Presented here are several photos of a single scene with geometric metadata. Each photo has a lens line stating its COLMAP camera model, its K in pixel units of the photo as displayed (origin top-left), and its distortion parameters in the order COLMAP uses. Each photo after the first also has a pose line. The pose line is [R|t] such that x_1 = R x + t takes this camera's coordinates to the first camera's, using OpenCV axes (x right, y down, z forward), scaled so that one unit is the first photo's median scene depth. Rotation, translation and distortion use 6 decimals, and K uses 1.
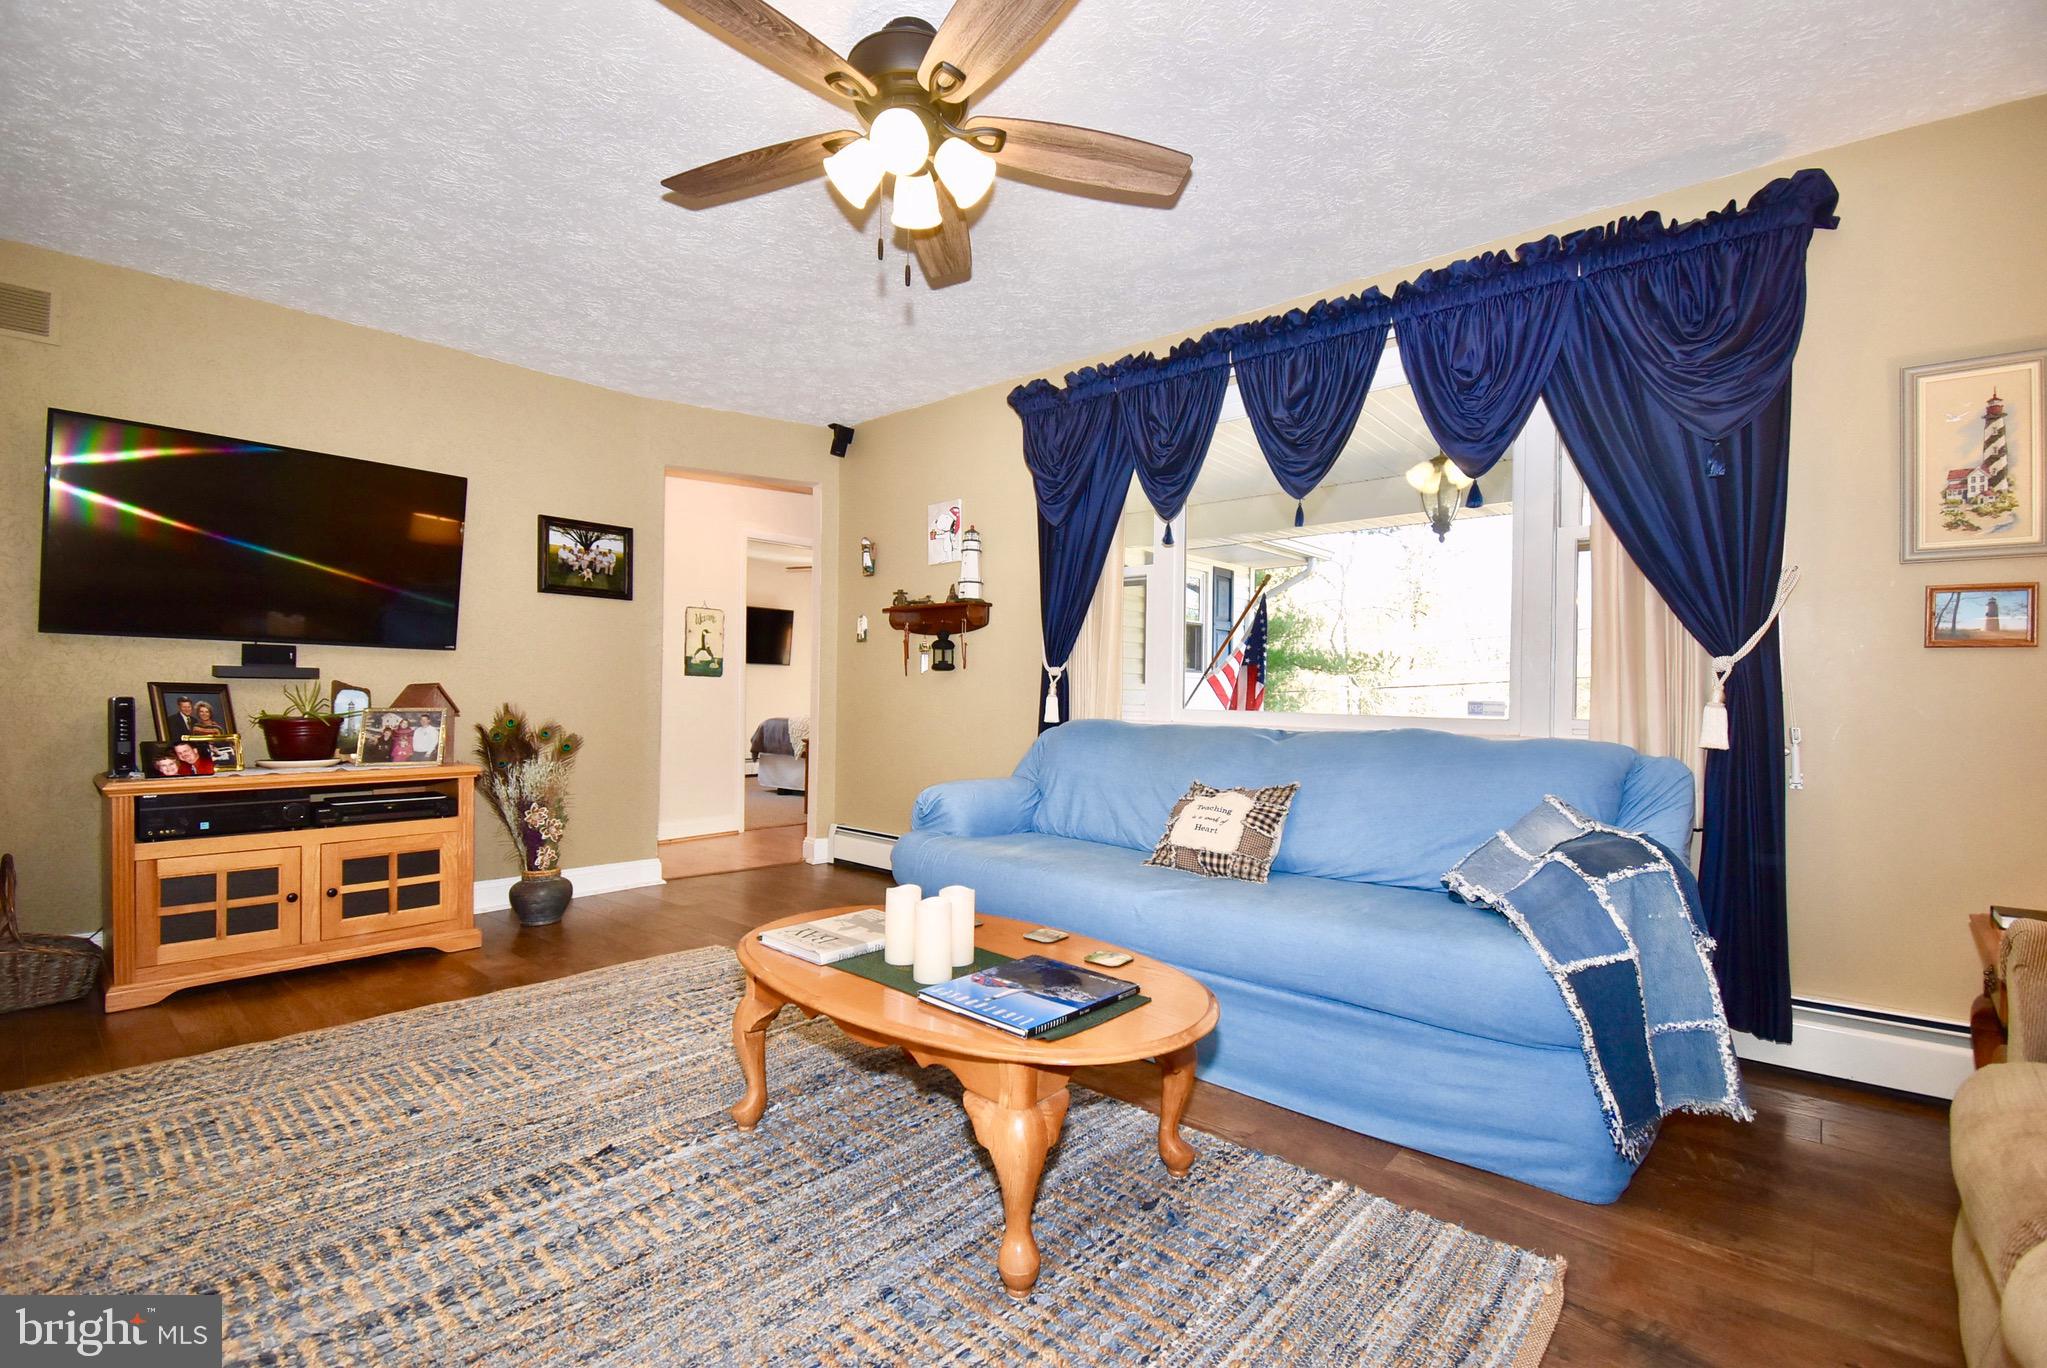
lens RADIAL K [[898.8, 0, 1022.0], [0, 898.8, 693.4], [0, 0, 1]] dist [0.018243, -0.024519]
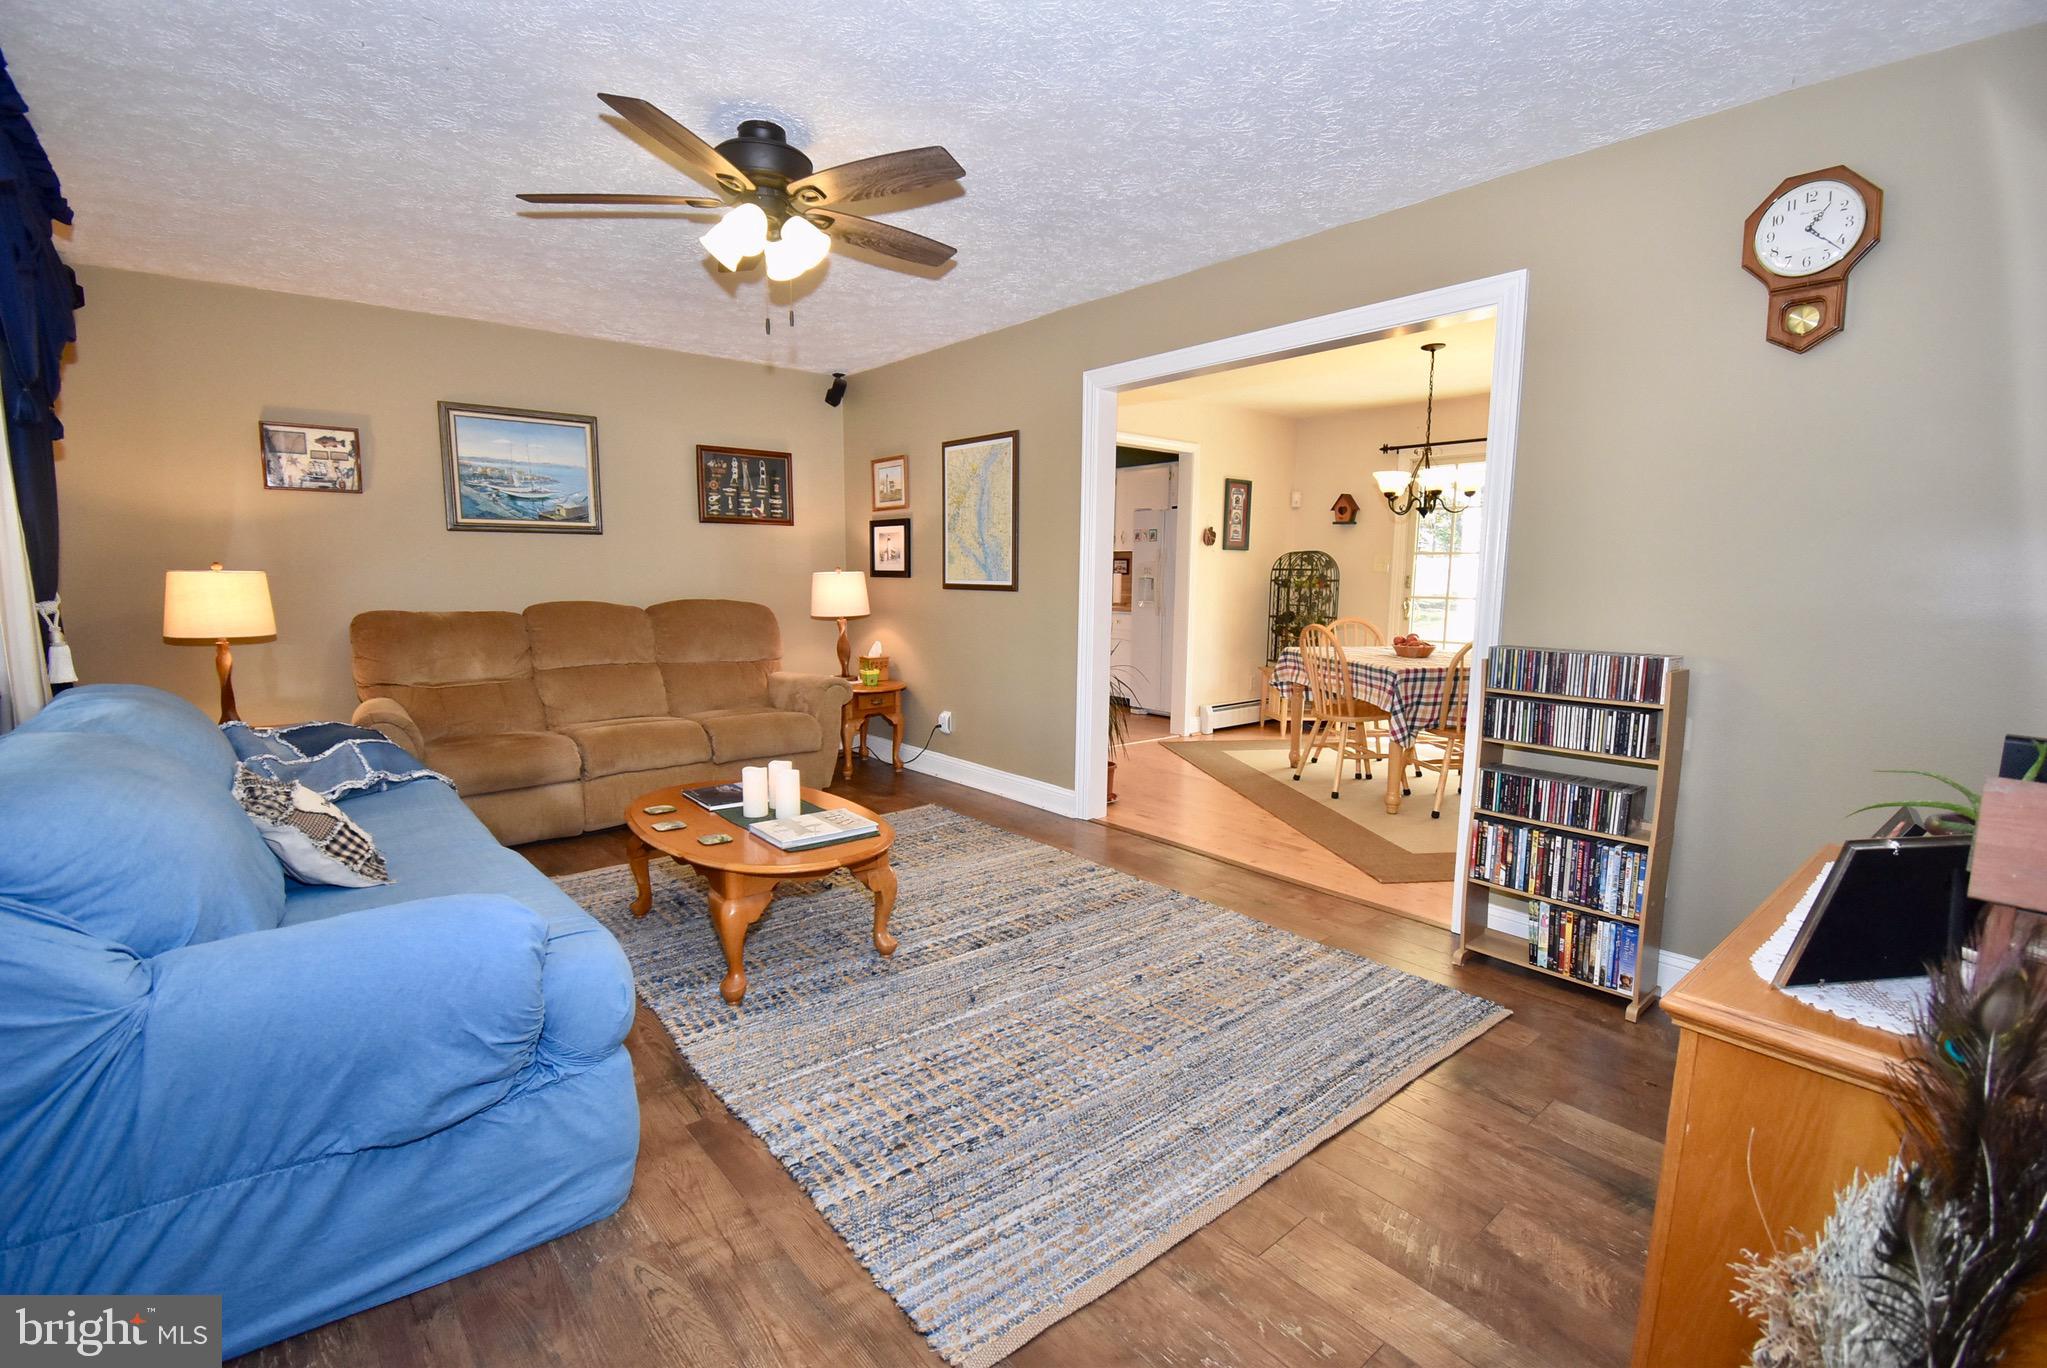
lens RADIAL K [[898.8, 0, 1022.0], [0, 898.8, 693.4], [0, 0, 1]] dist [0.018243, -0.024519]
pose [[-0.989048, -0.033266, 0.143796, -0.674587], [-0.013462, 0.990541, 0.136558, -0.115174], [-0.146978, 0.133127, -0.980140, 2.202078]]
